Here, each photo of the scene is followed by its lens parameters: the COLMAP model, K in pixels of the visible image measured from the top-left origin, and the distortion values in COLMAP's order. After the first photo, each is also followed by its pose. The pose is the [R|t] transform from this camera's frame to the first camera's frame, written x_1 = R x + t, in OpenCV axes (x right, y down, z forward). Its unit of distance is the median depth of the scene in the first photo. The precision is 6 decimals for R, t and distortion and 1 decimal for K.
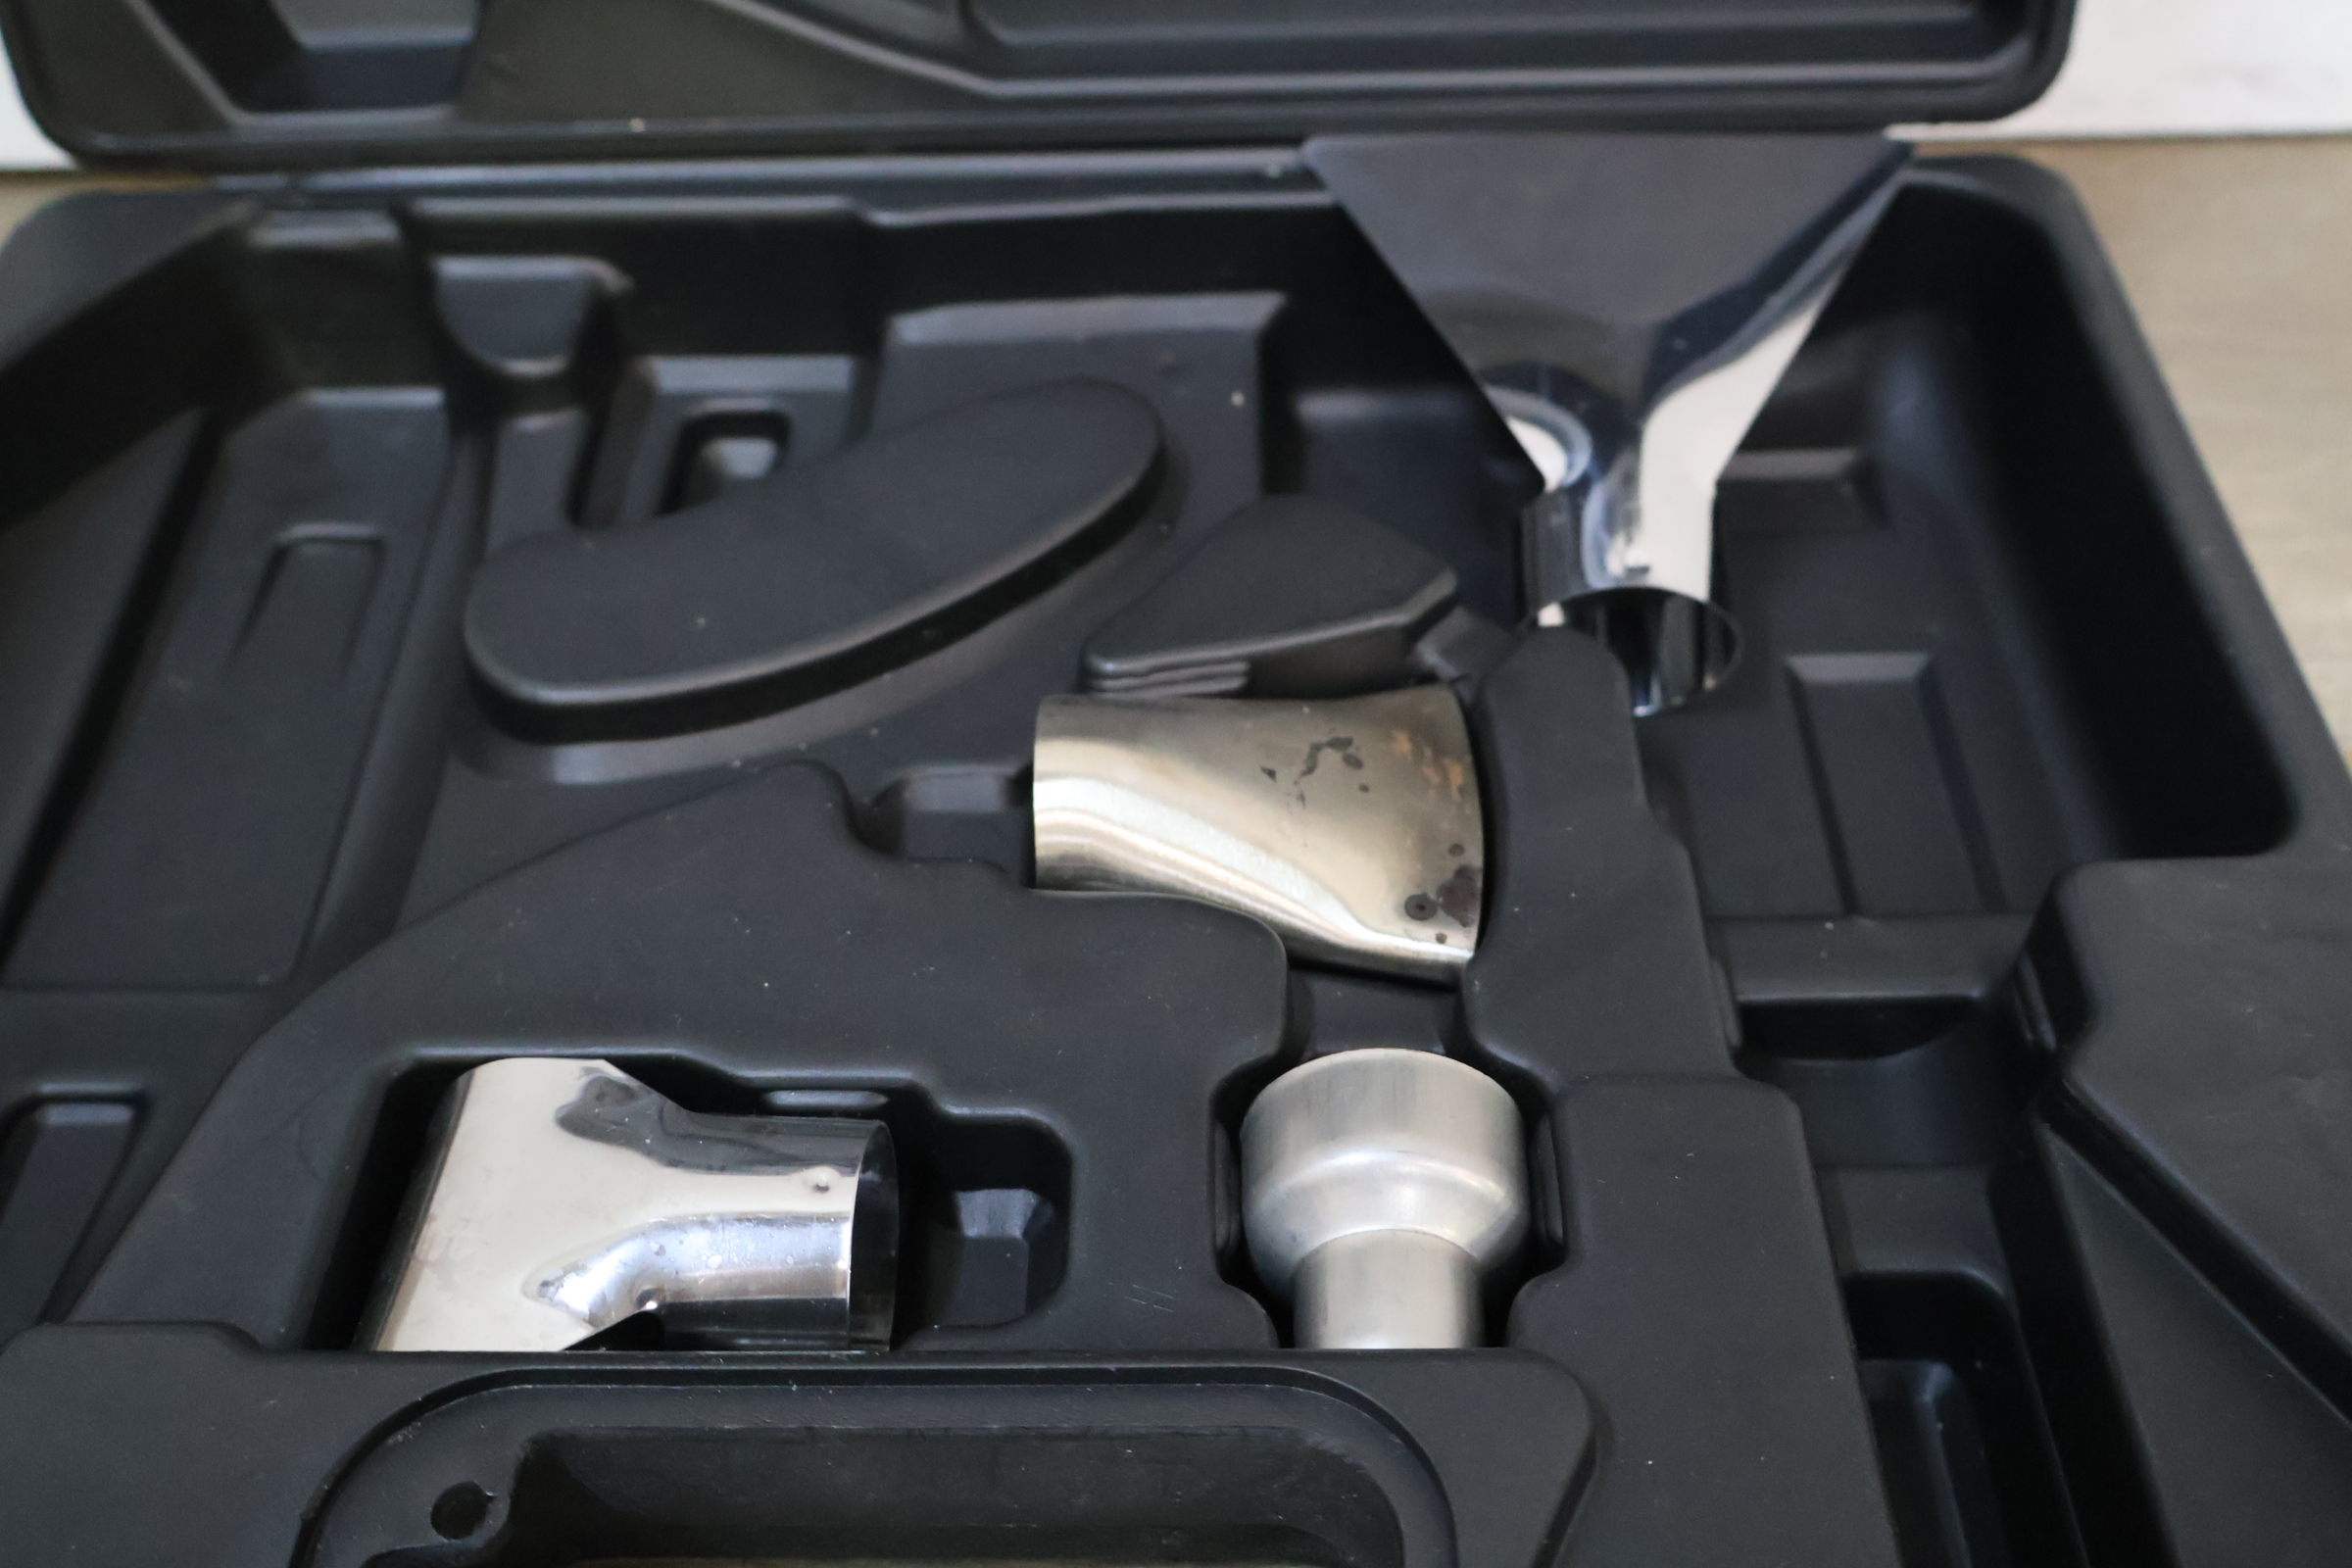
lens RADIAL K [[2376.8, 0, 1176.0], [0, 2376.8, 784.0], [0, 0, 1]] dist [0.012971, 0.004595]
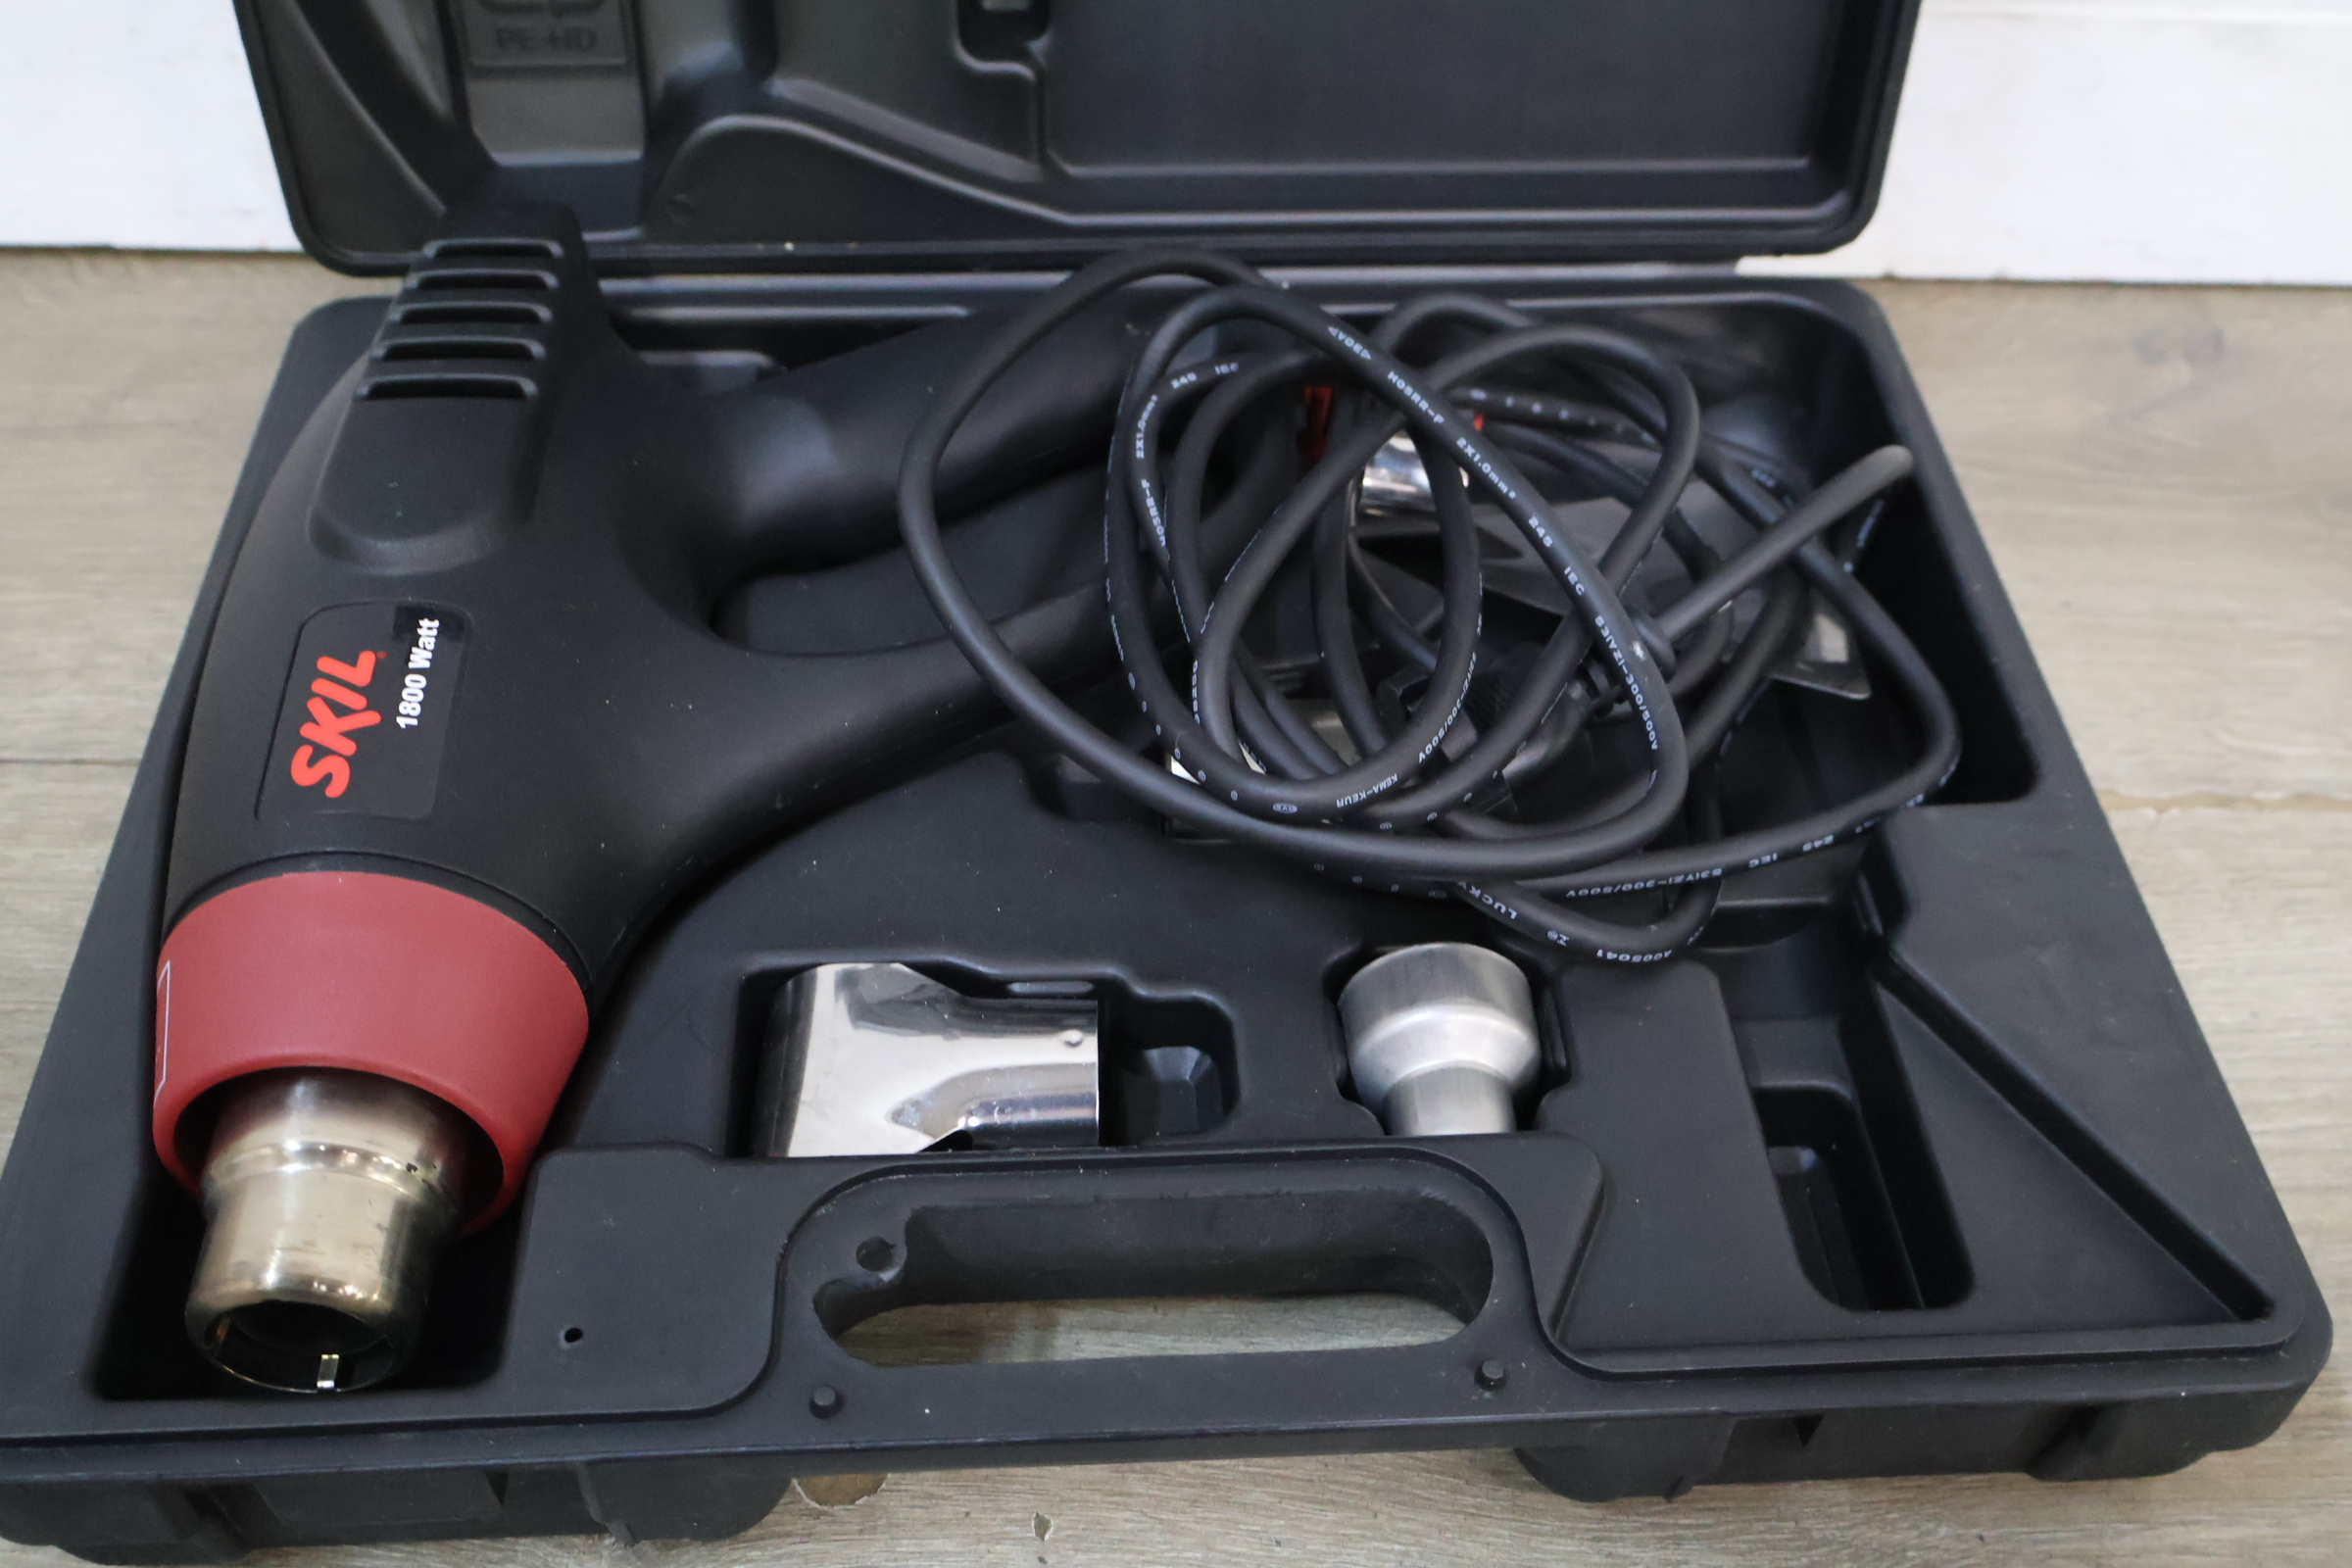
lens RADIAL K [[2376.8, 0, 1176.0], [0, 2376.8, 784.0], [0, 0, 1]] dist [0.012971, 0.004595]
pose [[0.995963, -0.015204, 0.088462, -0.204805], [0.013106, 0.999620, 0.024251, -0.024749], [-0.088797, -0.022993, 0.995784, -0.447473]]
